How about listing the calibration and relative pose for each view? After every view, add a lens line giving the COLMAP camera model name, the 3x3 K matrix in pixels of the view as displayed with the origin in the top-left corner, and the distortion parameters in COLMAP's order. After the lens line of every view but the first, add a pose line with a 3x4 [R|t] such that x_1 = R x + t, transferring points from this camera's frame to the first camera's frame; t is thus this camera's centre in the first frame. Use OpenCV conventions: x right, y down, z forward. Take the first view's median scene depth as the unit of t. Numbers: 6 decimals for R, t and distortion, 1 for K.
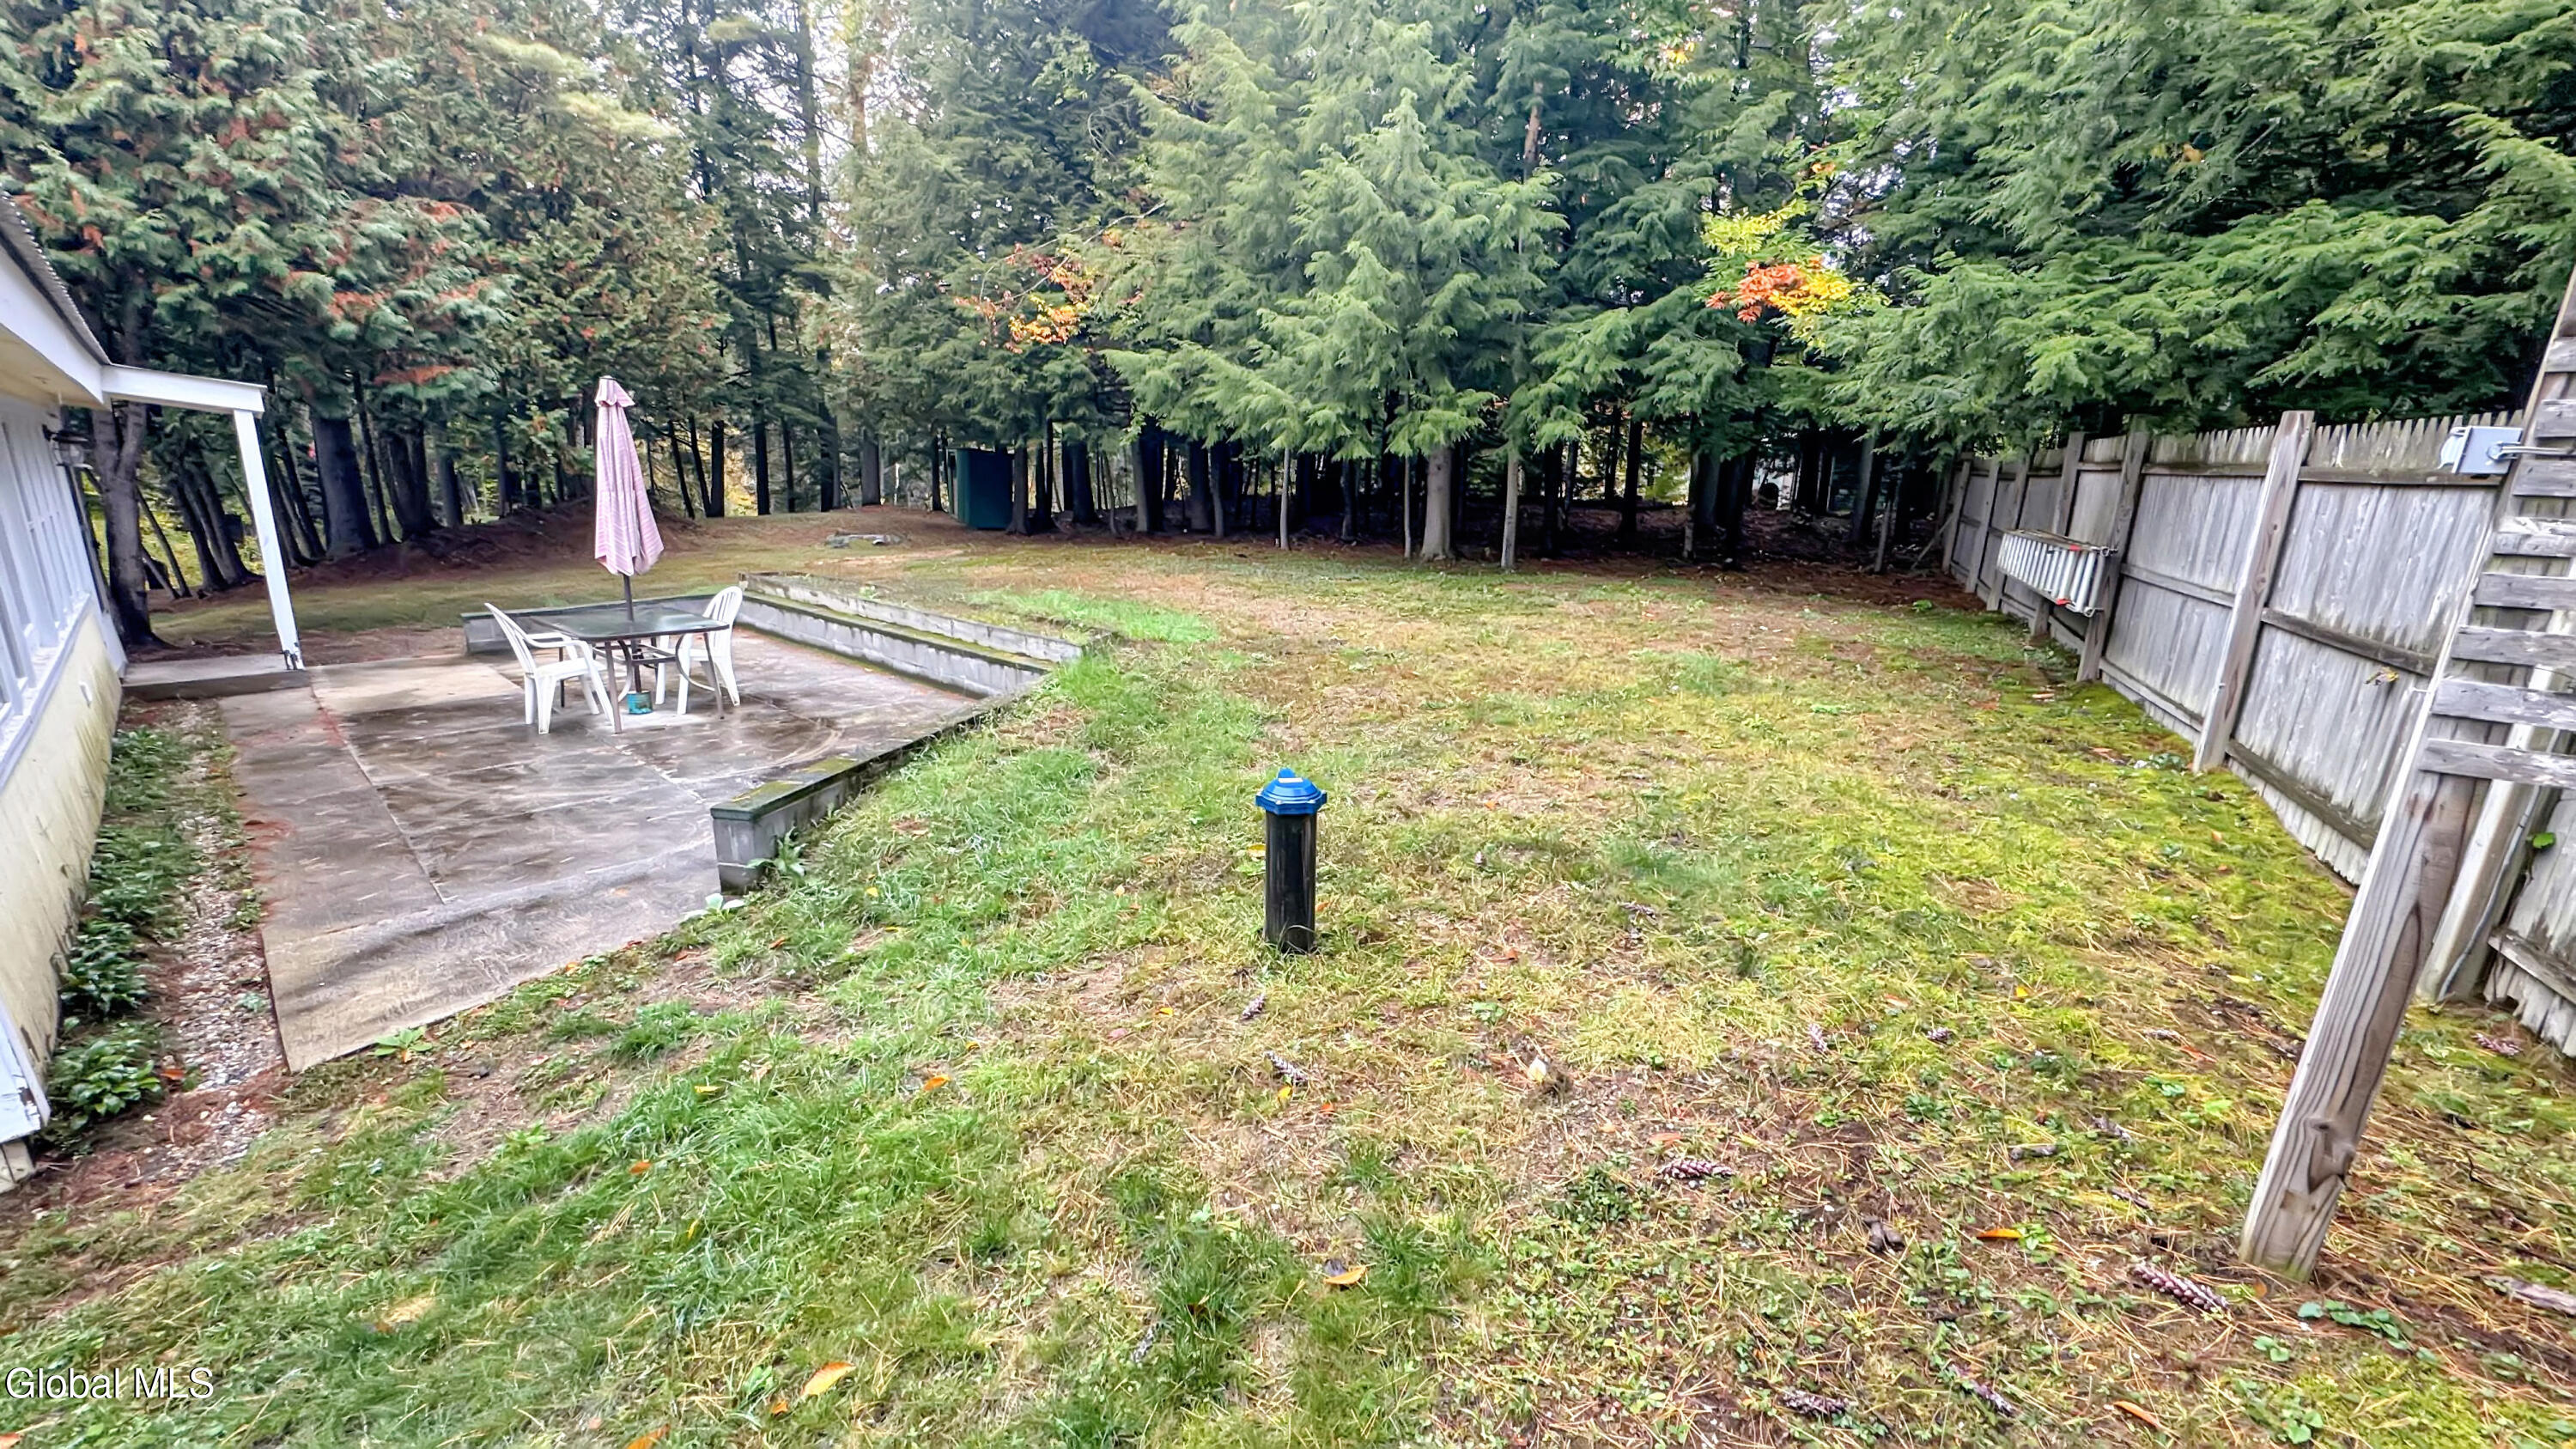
lens RADIAL K [[1103.3, 0, 1233.7], [0, 1103.3, 726.1], [0, 0, 1]] dist [-0.000399, -0.000097]
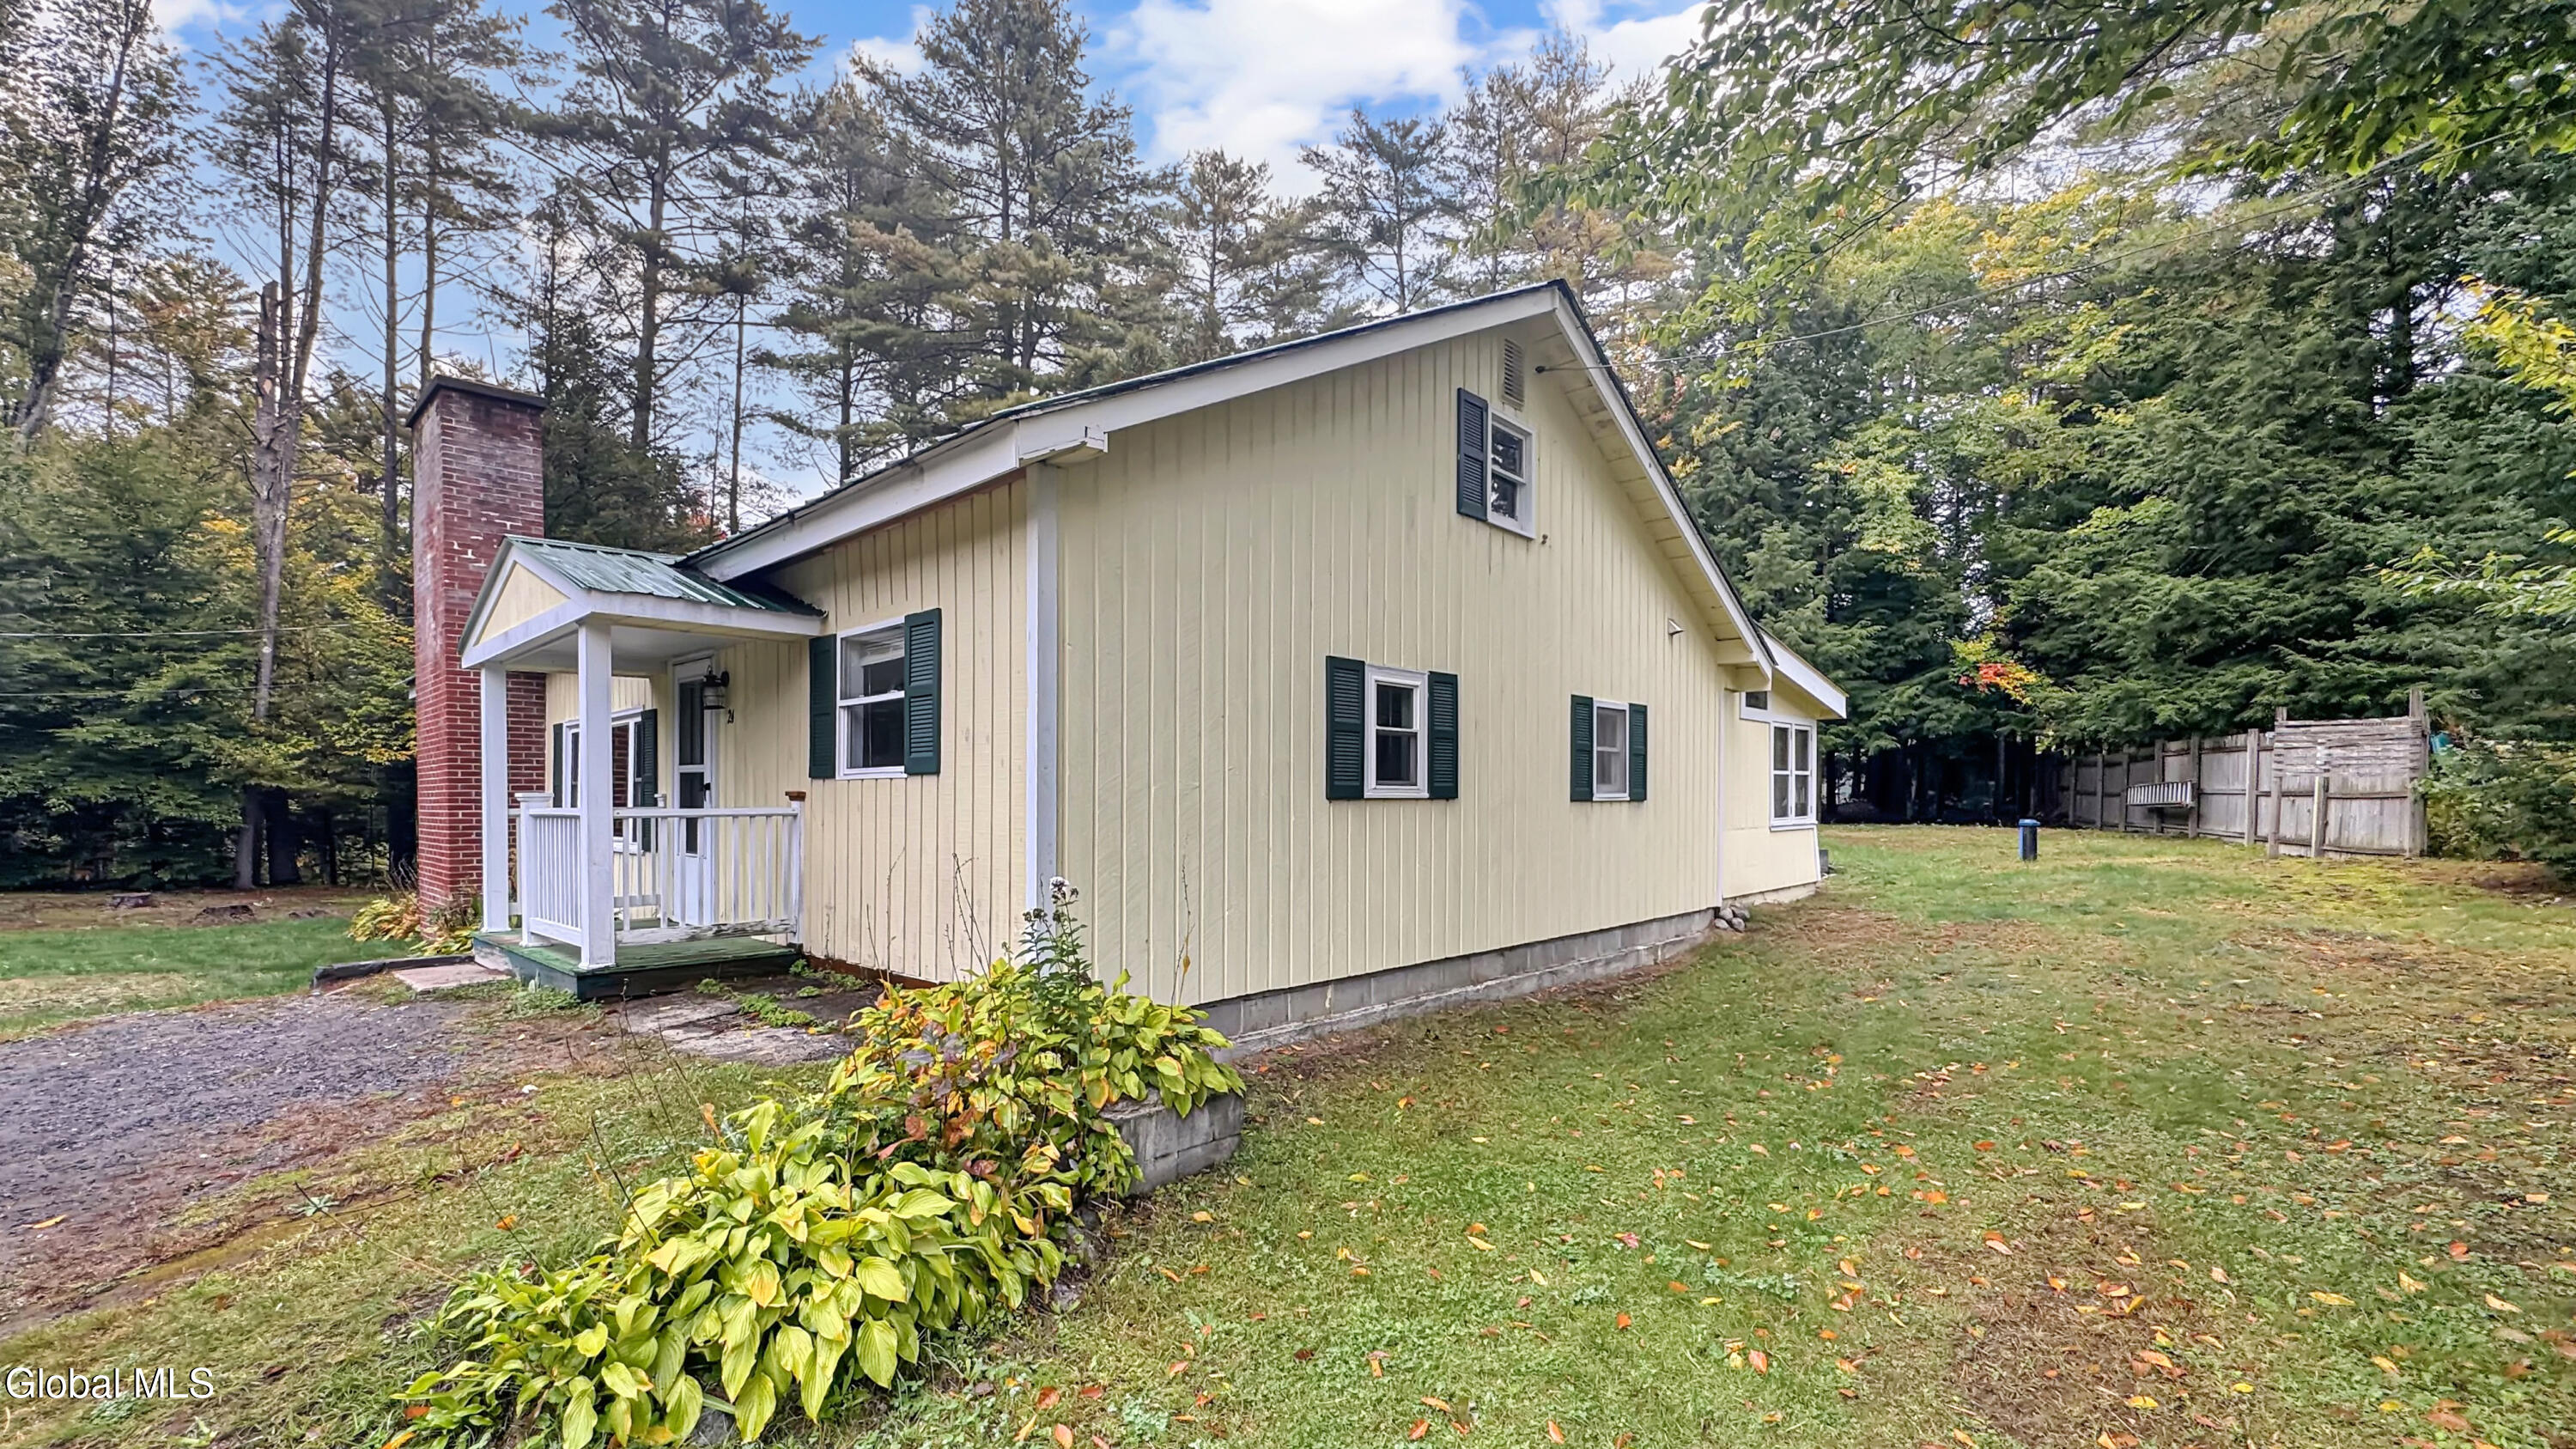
lens RADIAL K [[1102.3, 0, 1291.6], [0, 1102.3, 778.7], [0, 0, 1]] dist [-0.000376, 0.000026]
pose [[0.999427, -0.015802, 0.029920, -1.368992], [0.022614, 0.969695, -0.243268, 0.405109], [-0.025169, 0.243806, 0.969497, -1.421495]]
